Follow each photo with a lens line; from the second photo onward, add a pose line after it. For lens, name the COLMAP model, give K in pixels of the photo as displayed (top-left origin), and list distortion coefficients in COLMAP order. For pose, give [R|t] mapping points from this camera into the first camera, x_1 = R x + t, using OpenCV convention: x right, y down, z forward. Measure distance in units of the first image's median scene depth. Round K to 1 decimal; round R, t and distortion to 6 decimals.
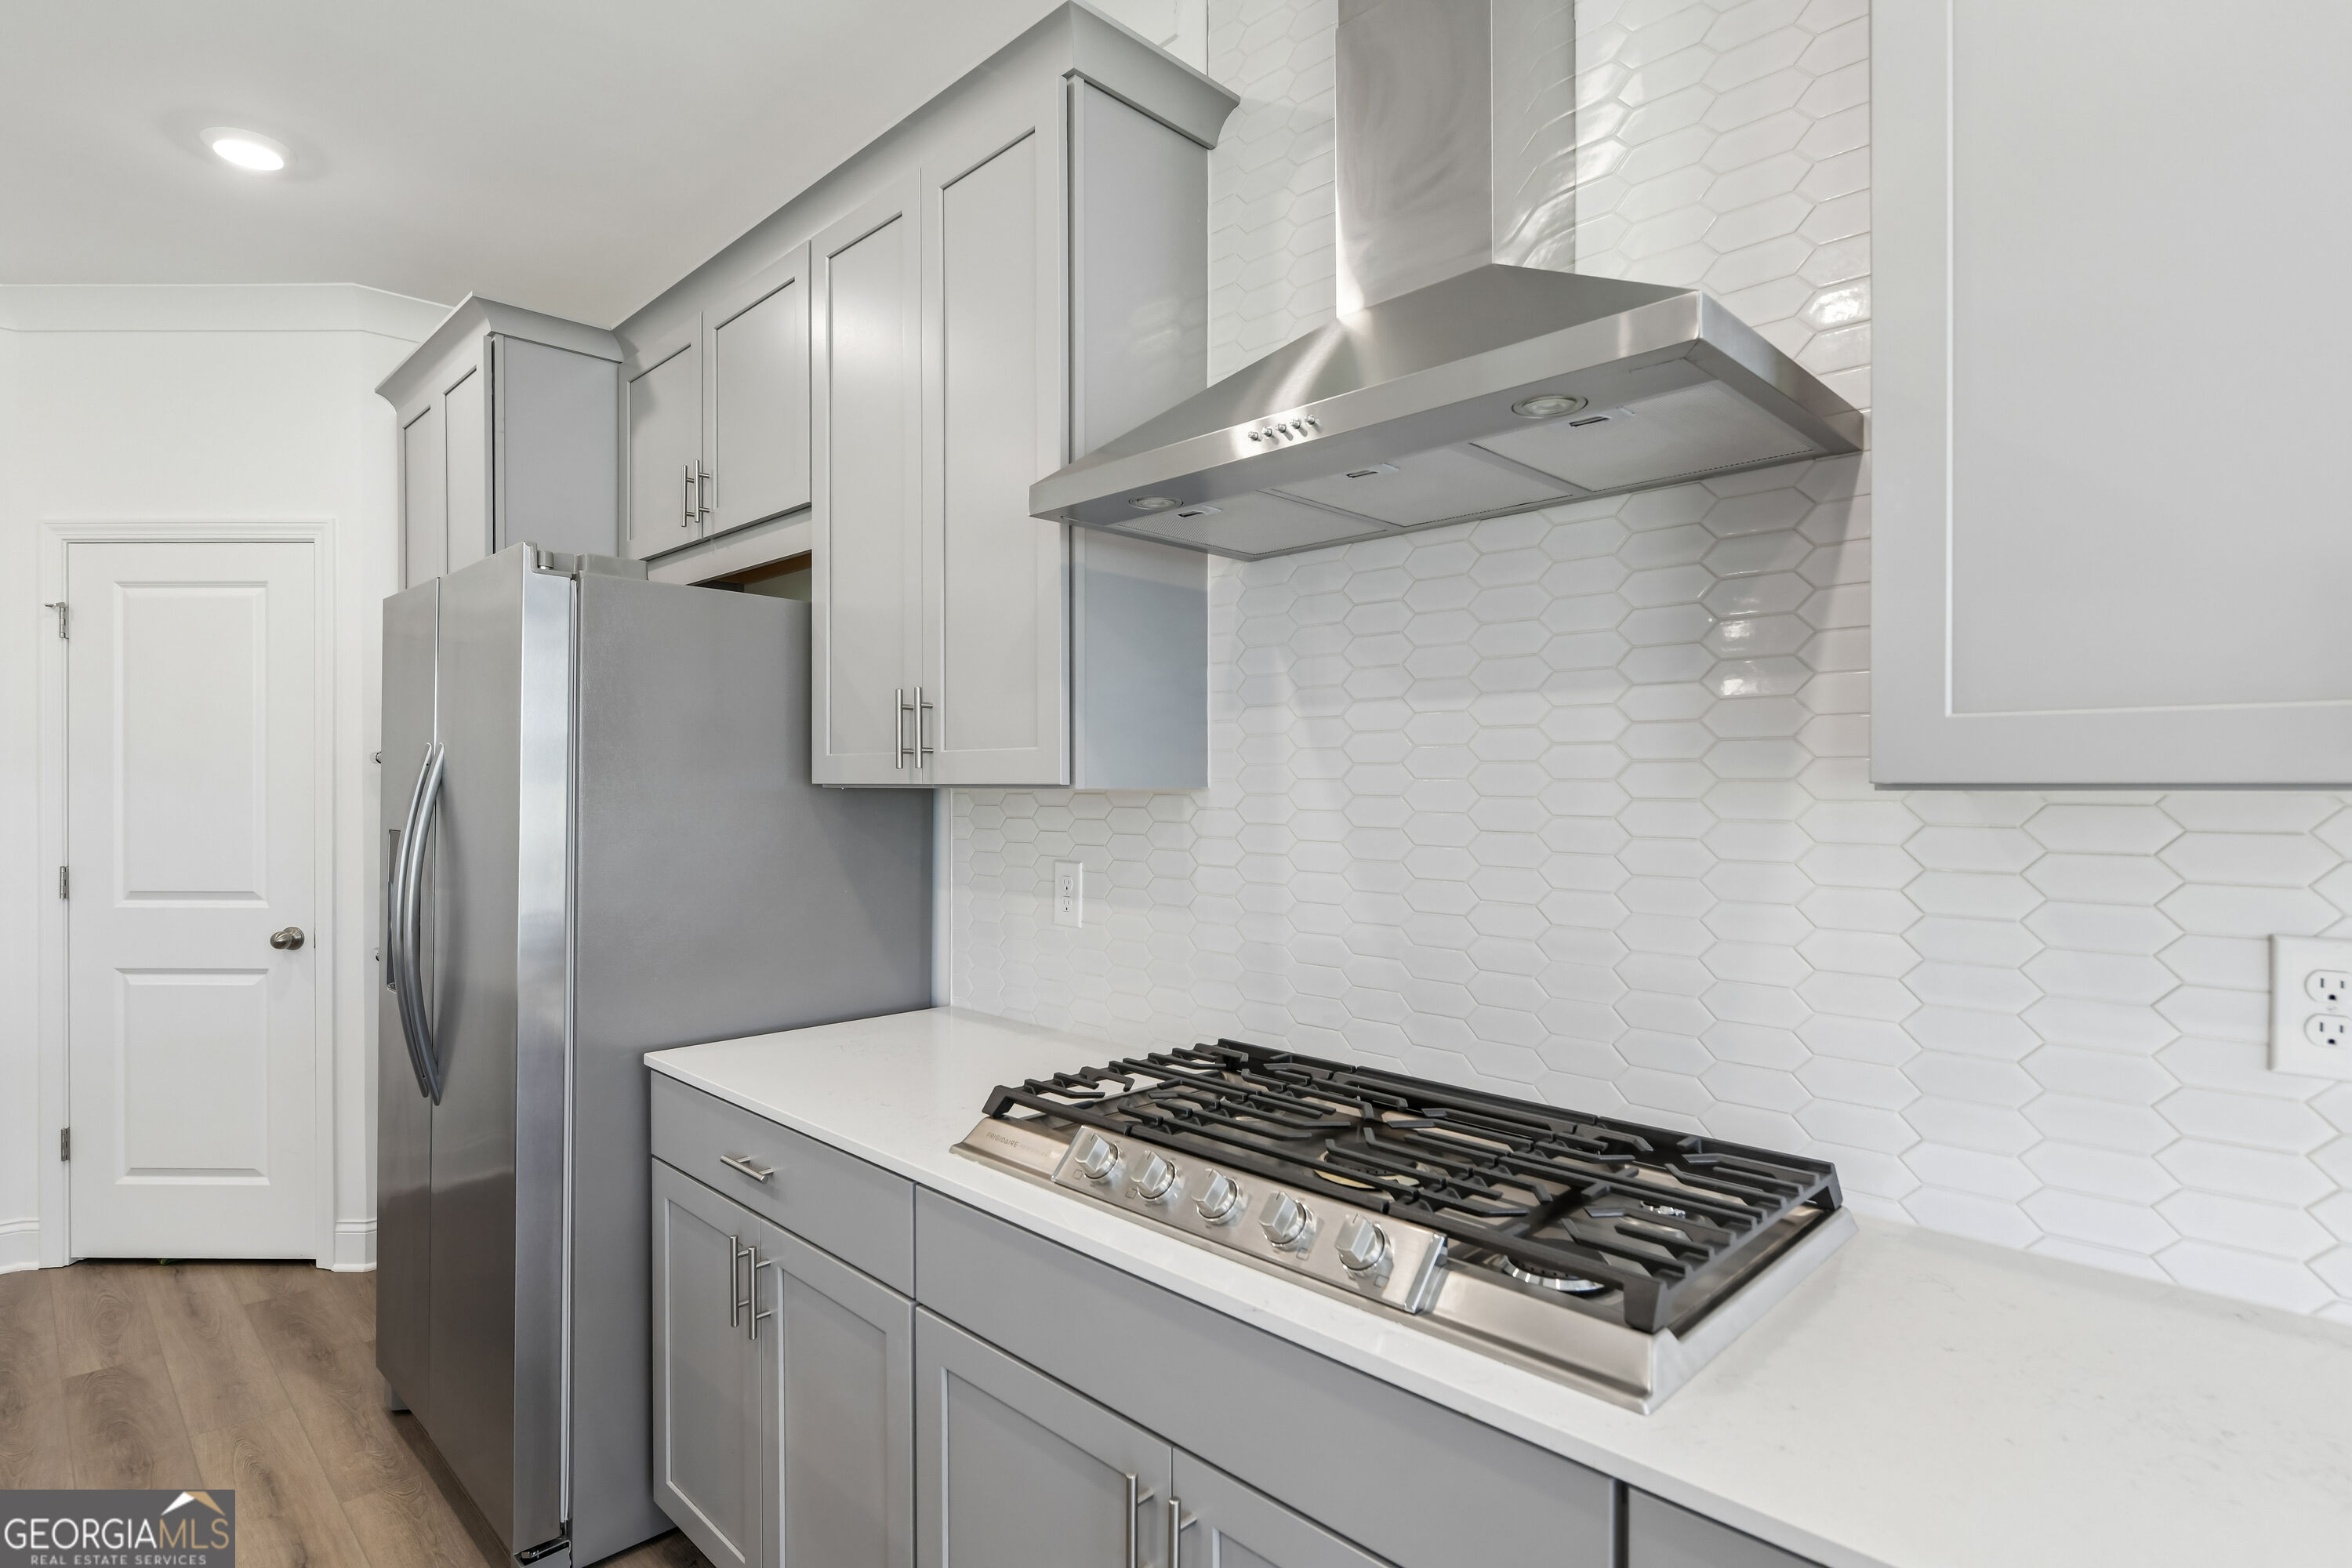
lens RADIAL K [[1199.1, 0, 1180.4], [0, 1199.1, 784.0], [0, 0, 1]] dist [-0.021858, 0.003267]
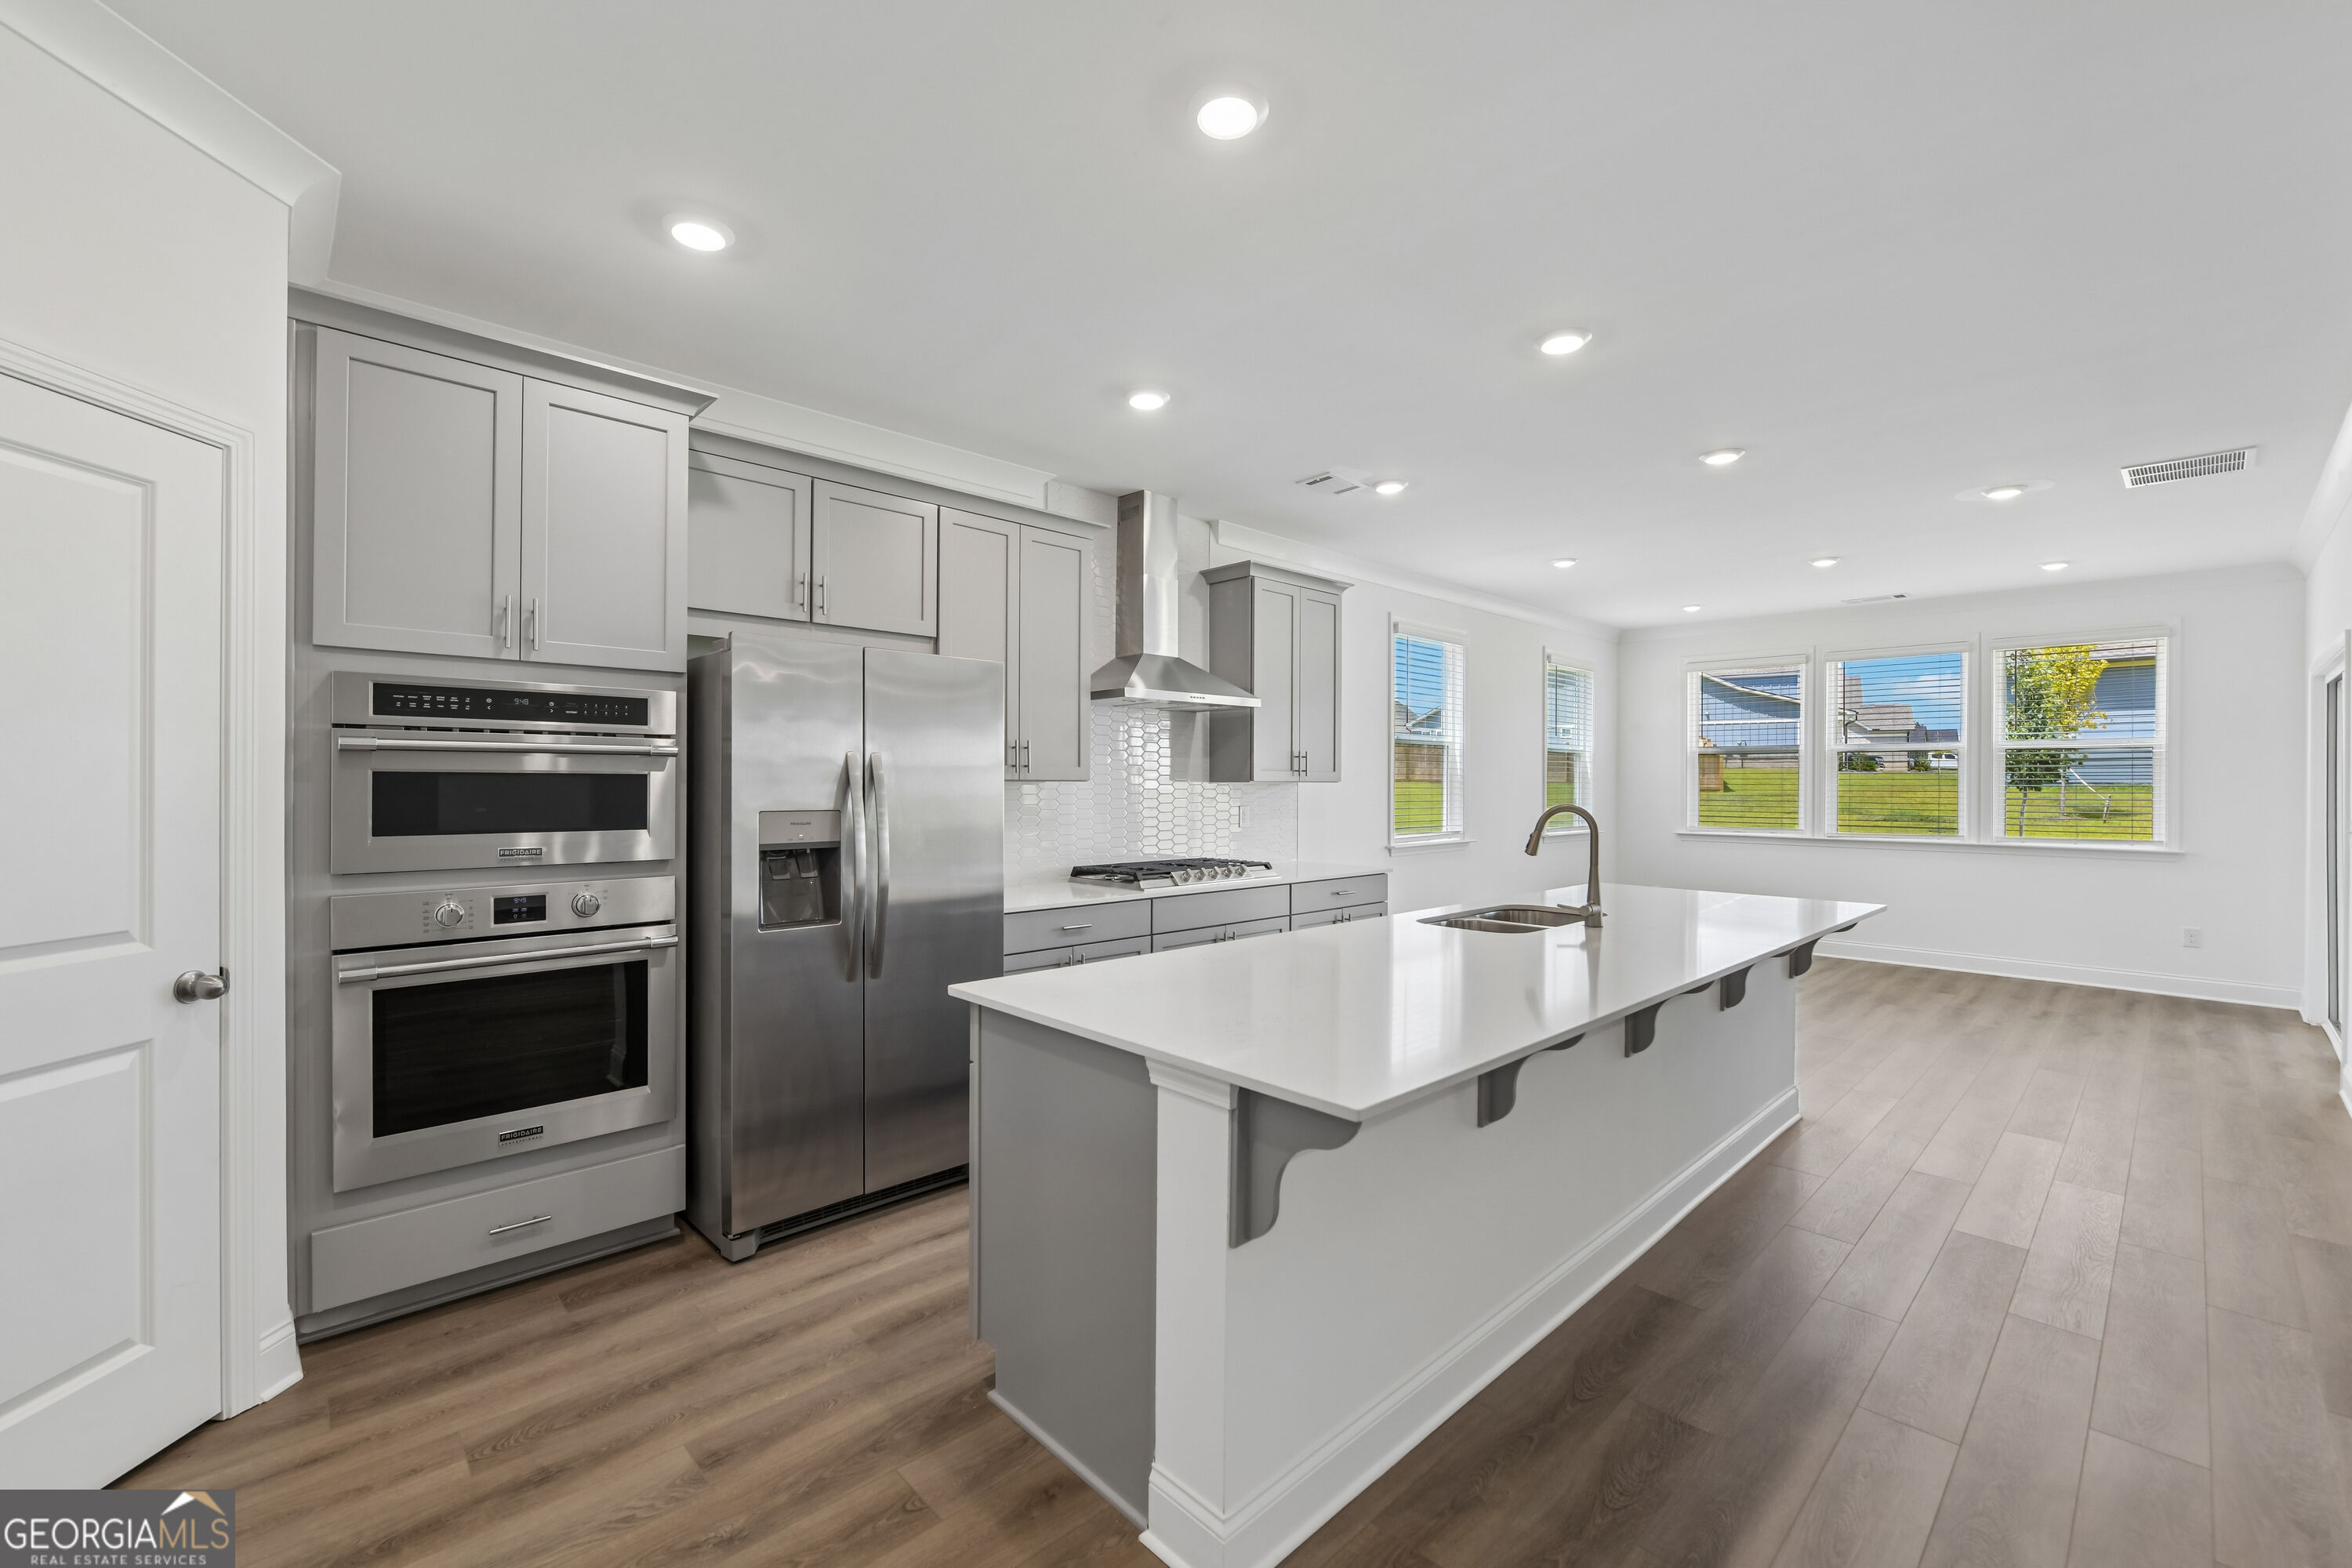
lens RADIAL K [[954.9, 0, 1215.2], [0, 954.9, 765.9], [0, 0, 1]] dist [-0.007602, -0.000556]
pose [[-0.005653, 0.016941, 0.999841, -1.980843], [-0.003690, 0.999849, -0.016962, 0.005128], [-0.999977, -0.003785, -0.005589, 0.565455]]
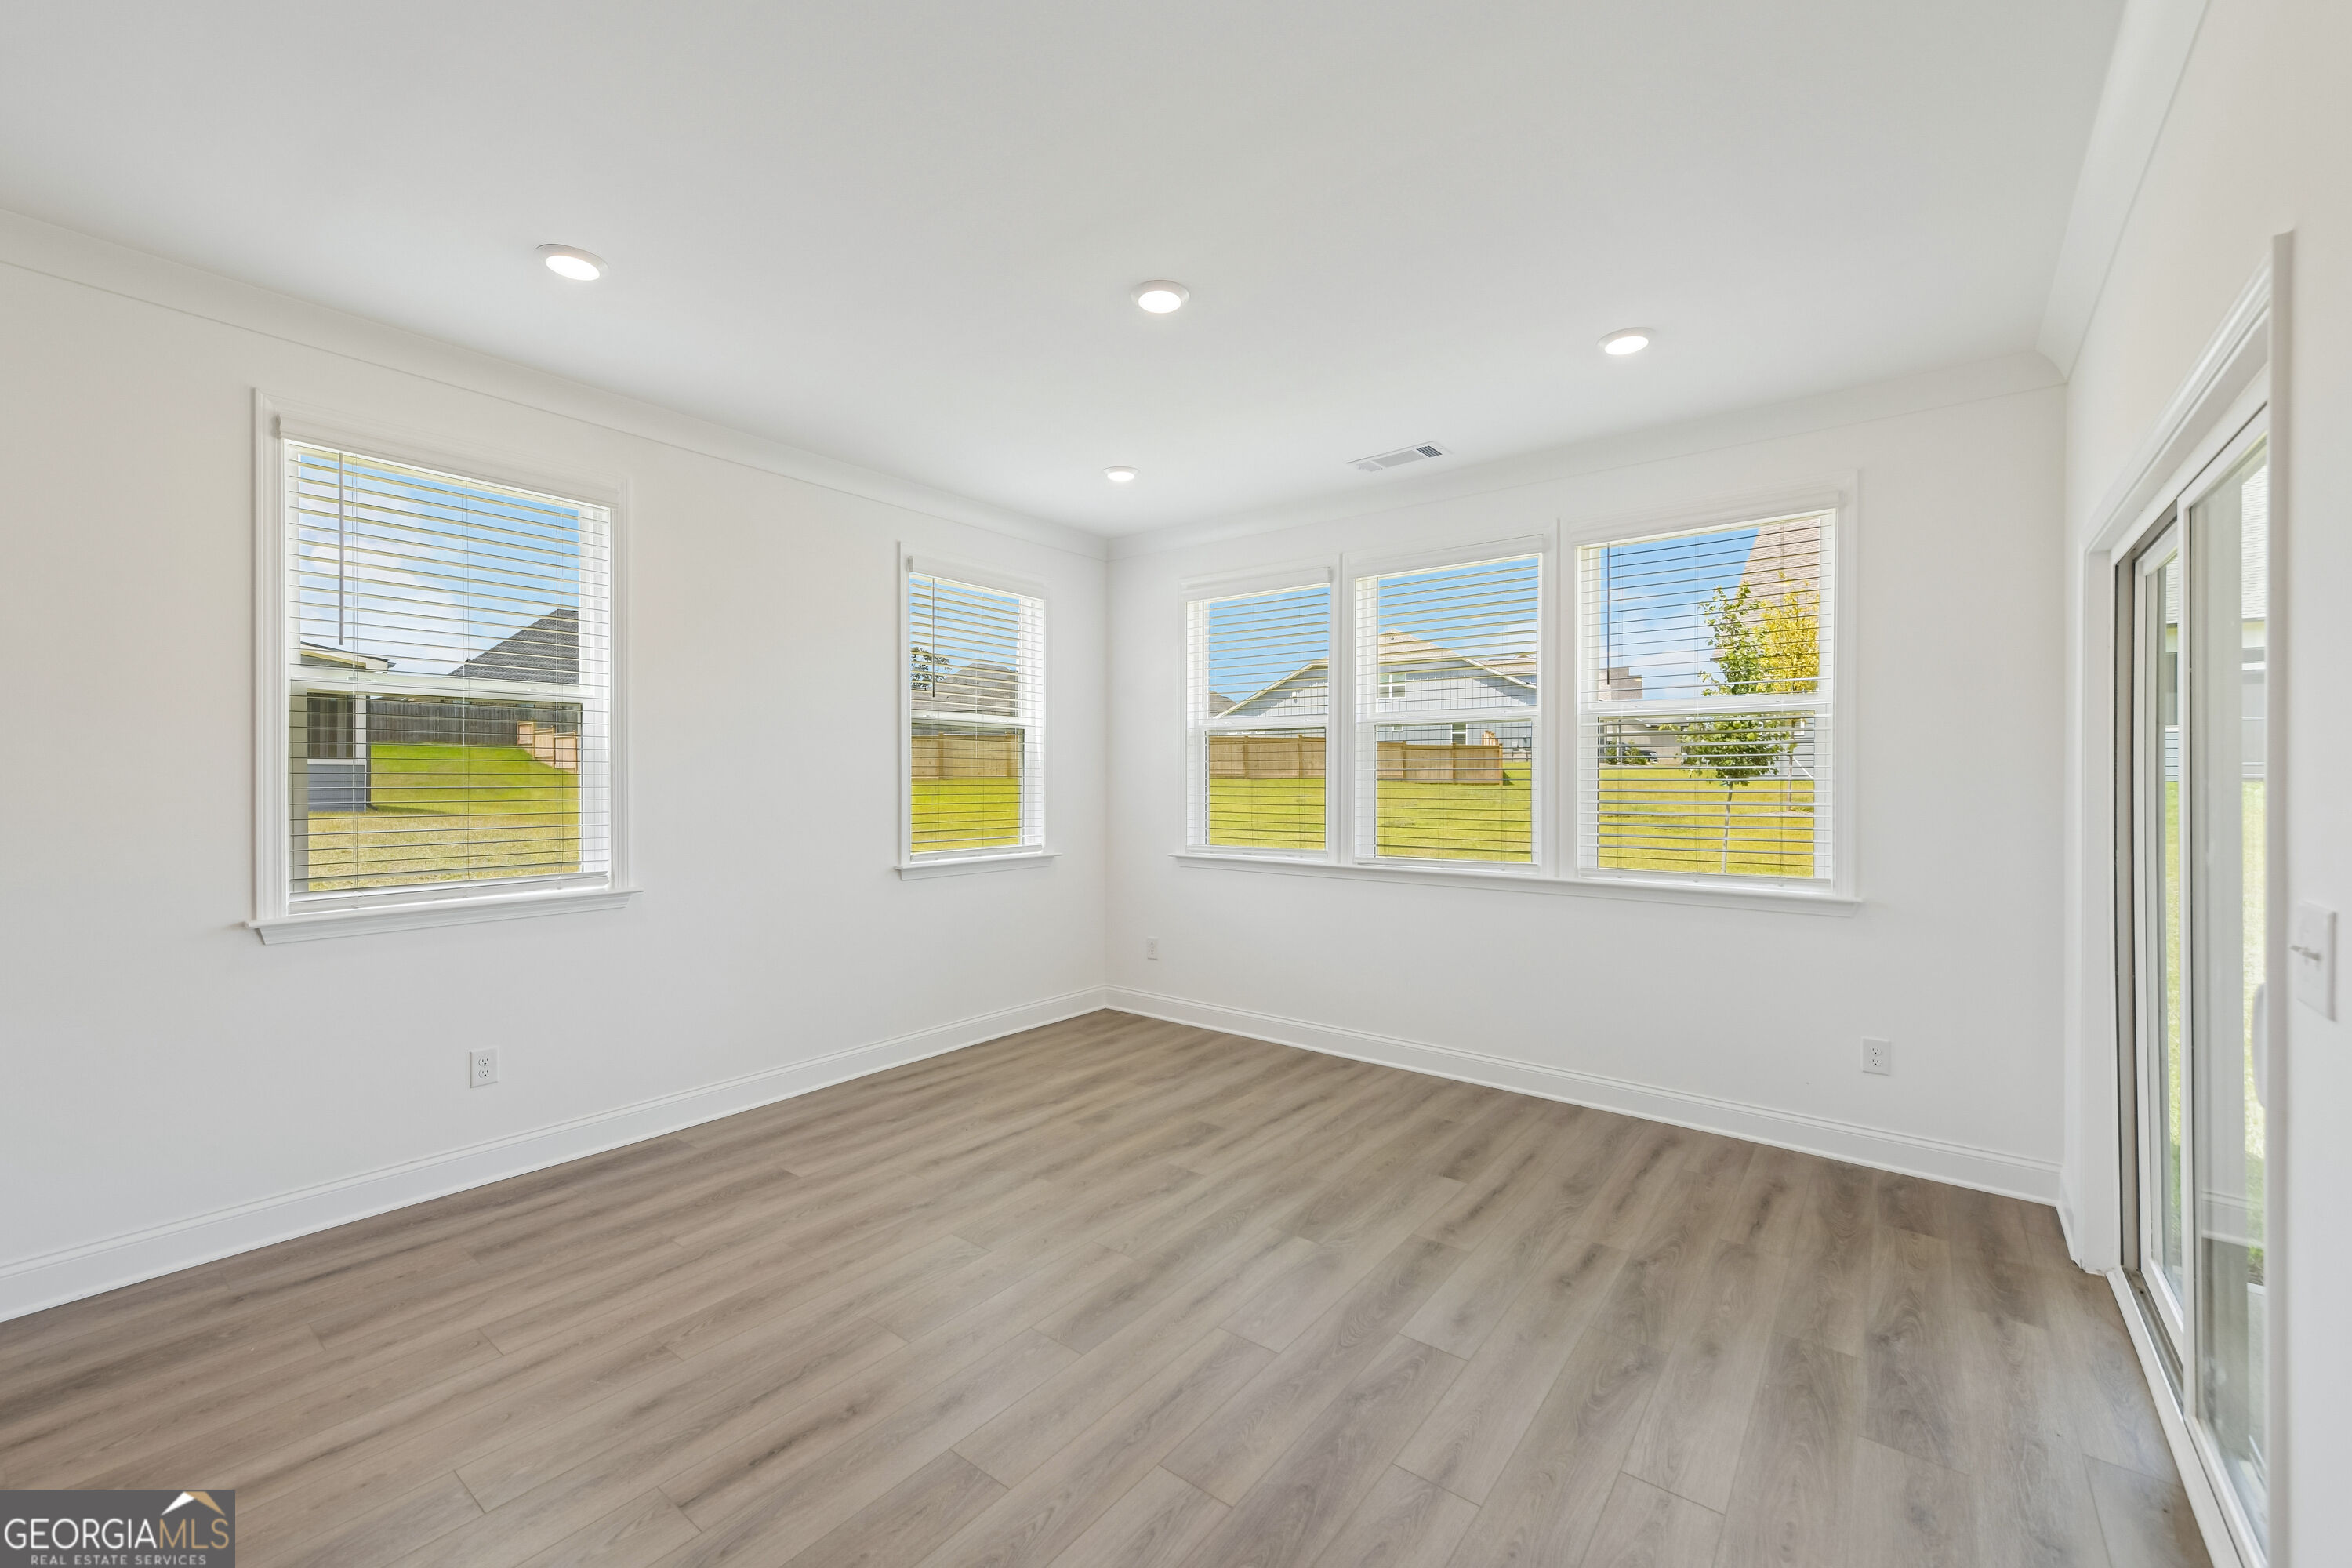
lens RADIAL K [[954.9, 0, 1168.9], [0, 954.9, 758.4], [0, 0, 1]] dist [-0.007602, -0.000556]
pose [[-0.145237, 0.021974, 0.989153, -0.495643], [0.000313, 0.999754, -0.022164, 0.008442], [-0.989397, -0.002909, -0.145208, -1.046883]]
